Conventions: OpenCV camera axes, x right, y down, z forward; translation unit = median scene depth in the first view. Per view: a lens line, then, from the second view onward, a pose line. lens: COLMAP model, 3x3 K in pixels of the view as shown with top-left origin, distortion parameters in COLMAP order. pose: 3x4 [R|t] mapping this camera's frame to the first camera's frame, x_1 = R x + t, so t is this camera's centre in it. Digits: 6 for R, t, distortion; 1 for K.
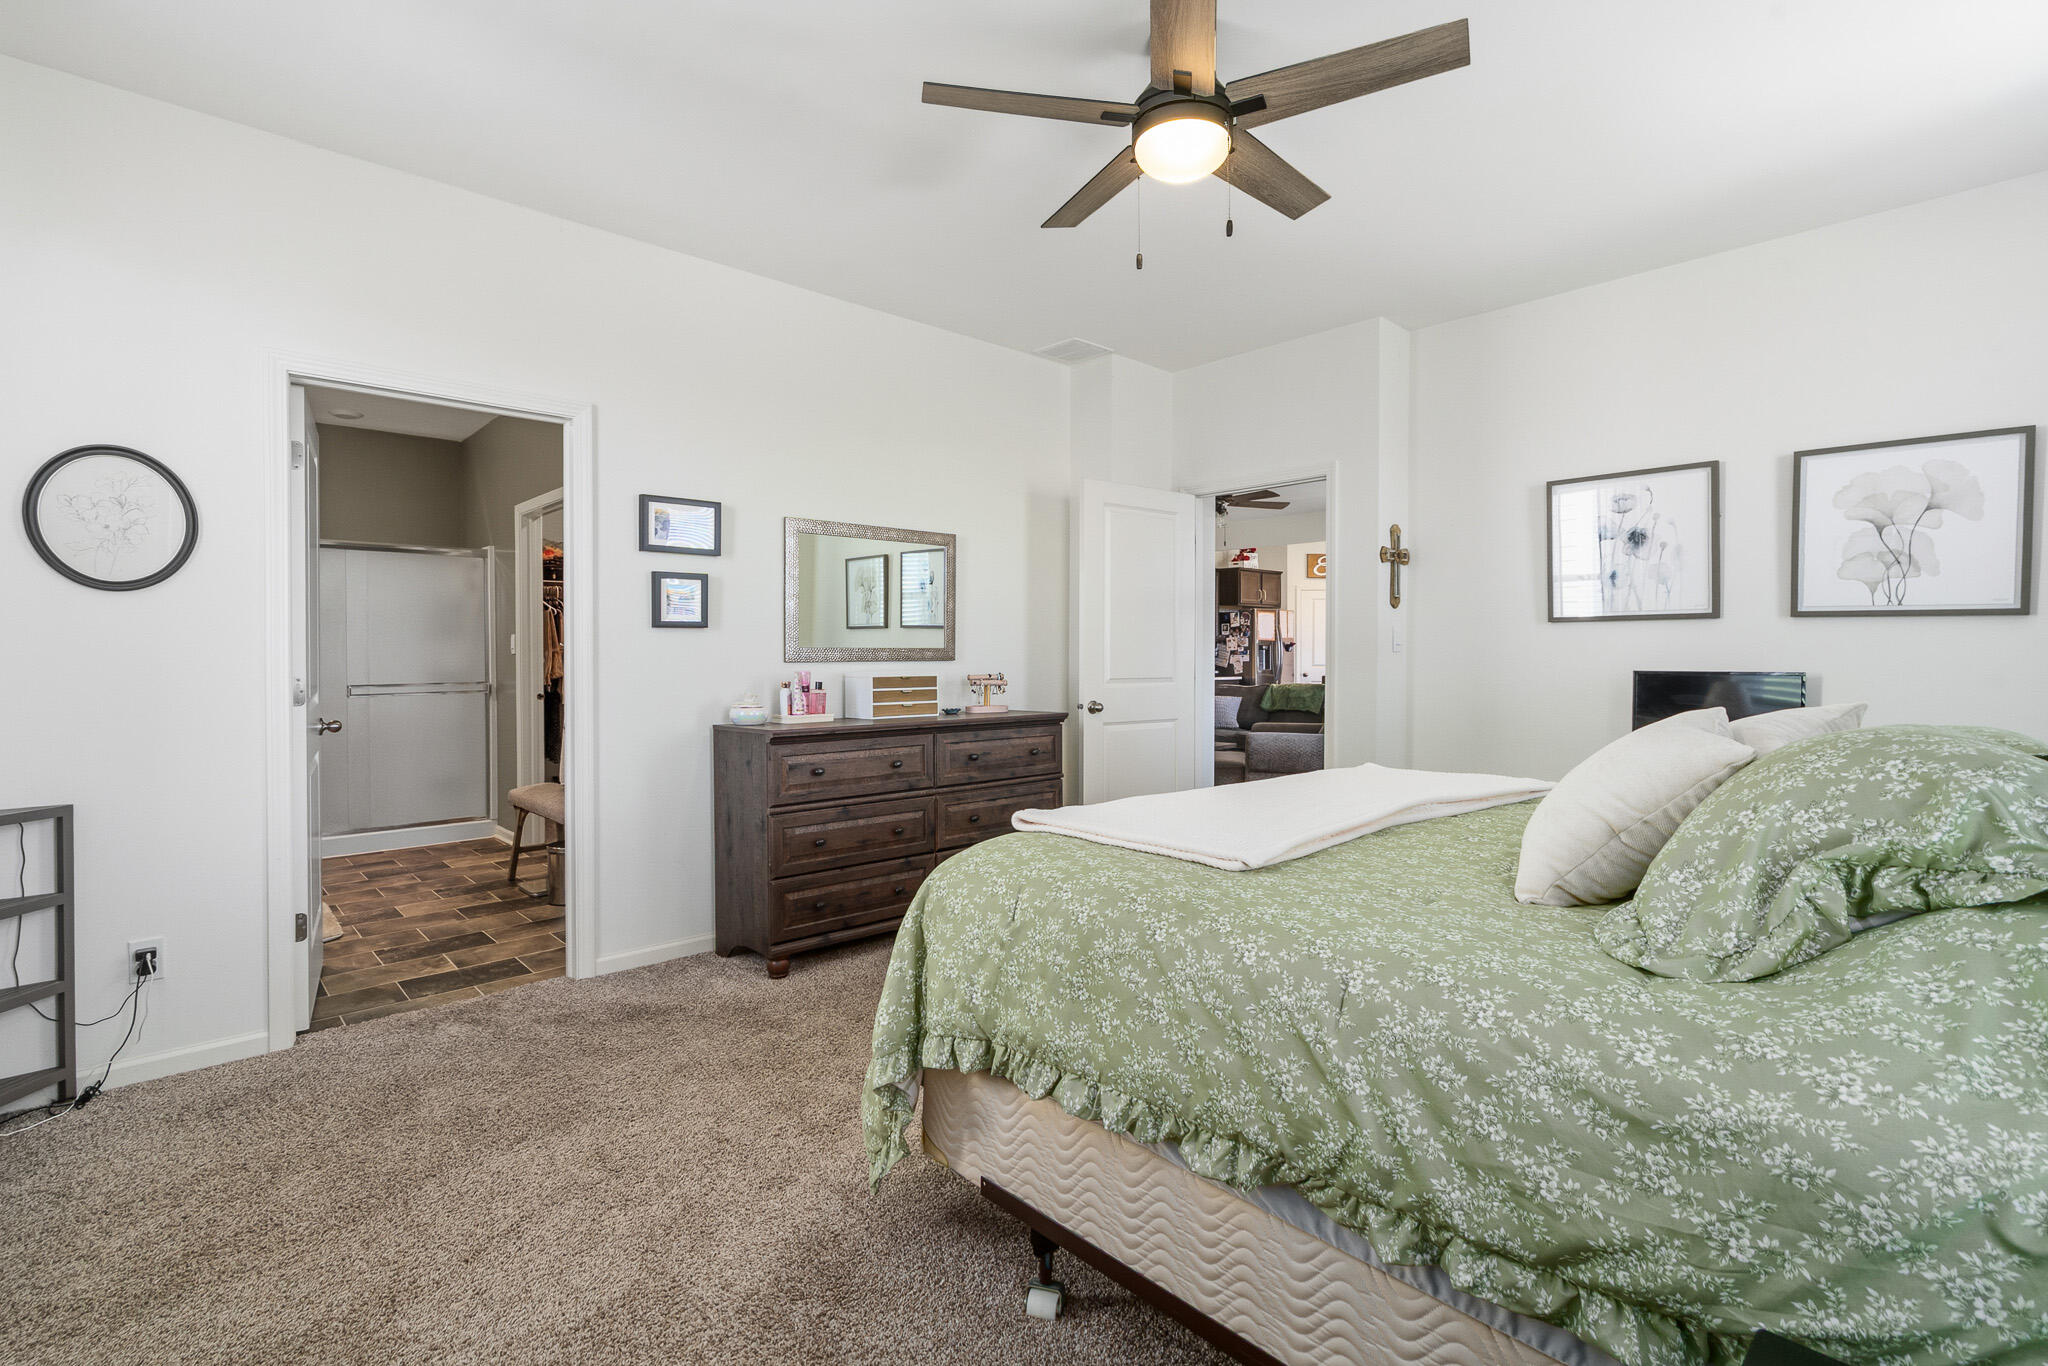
lens RADIAL K [[941.7, 0, 1024.0], [0, 941.7, 683.0], [0, 0, 1]] dist [0.000345, 0.000183]
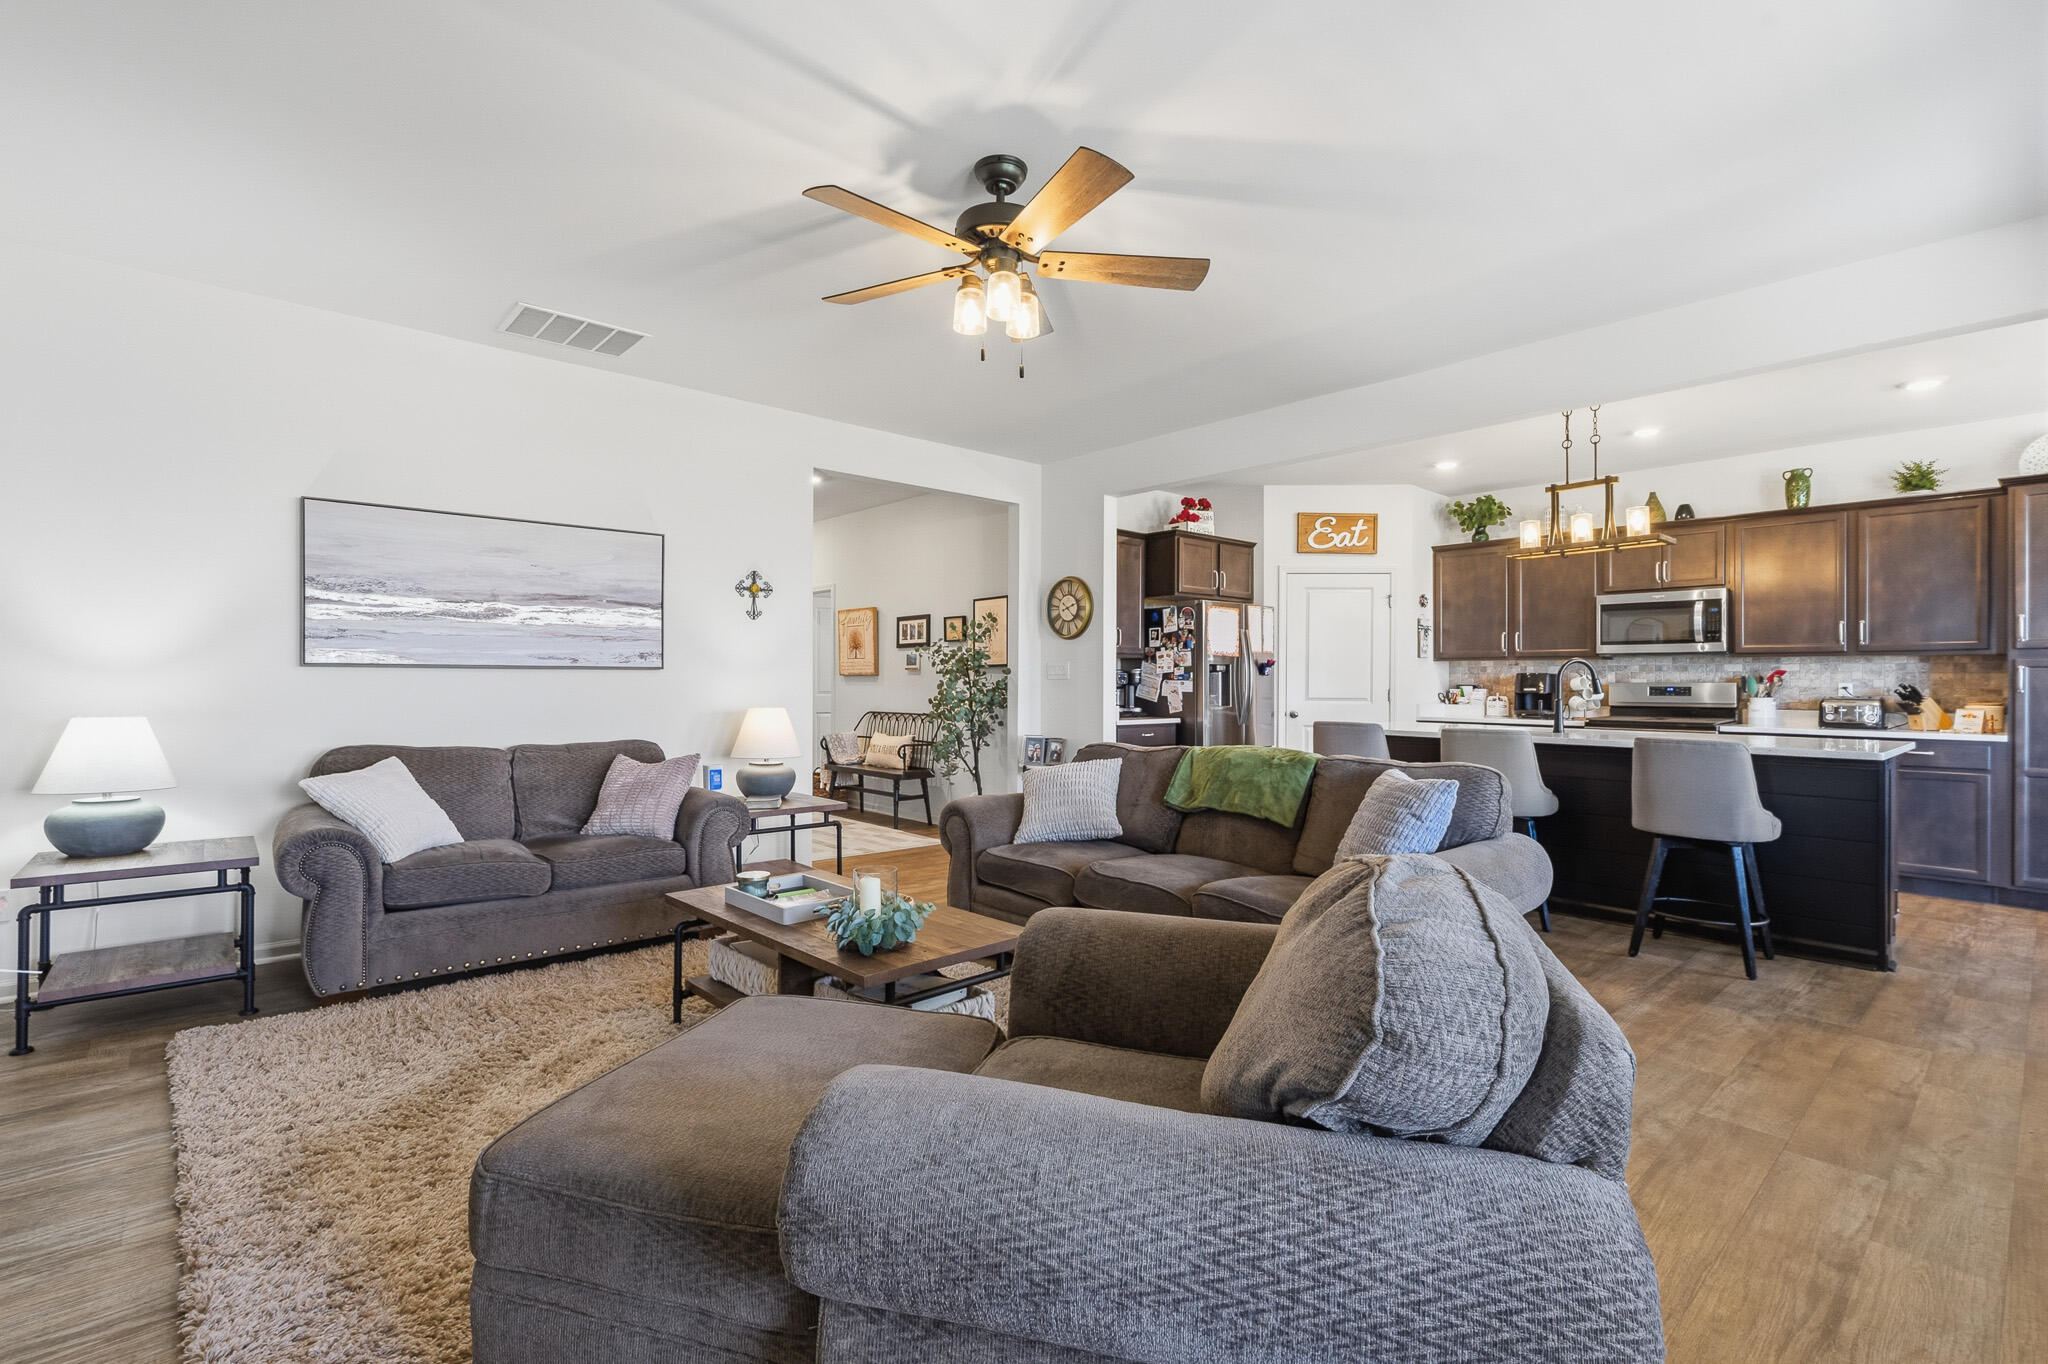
lens RADIAL K [[952.9, 0, 1024.0], [0, 952.9, 682.0], [0, 0, 1]] dist [0.015720, -0.000634]
pose [[0.999864, 0.008285, -0.014266, 0.142035], [-0.008632, 0.999665, -0.024418, -0.013833], [0.014059, 0.024537, 0.999600, 0.409646]]
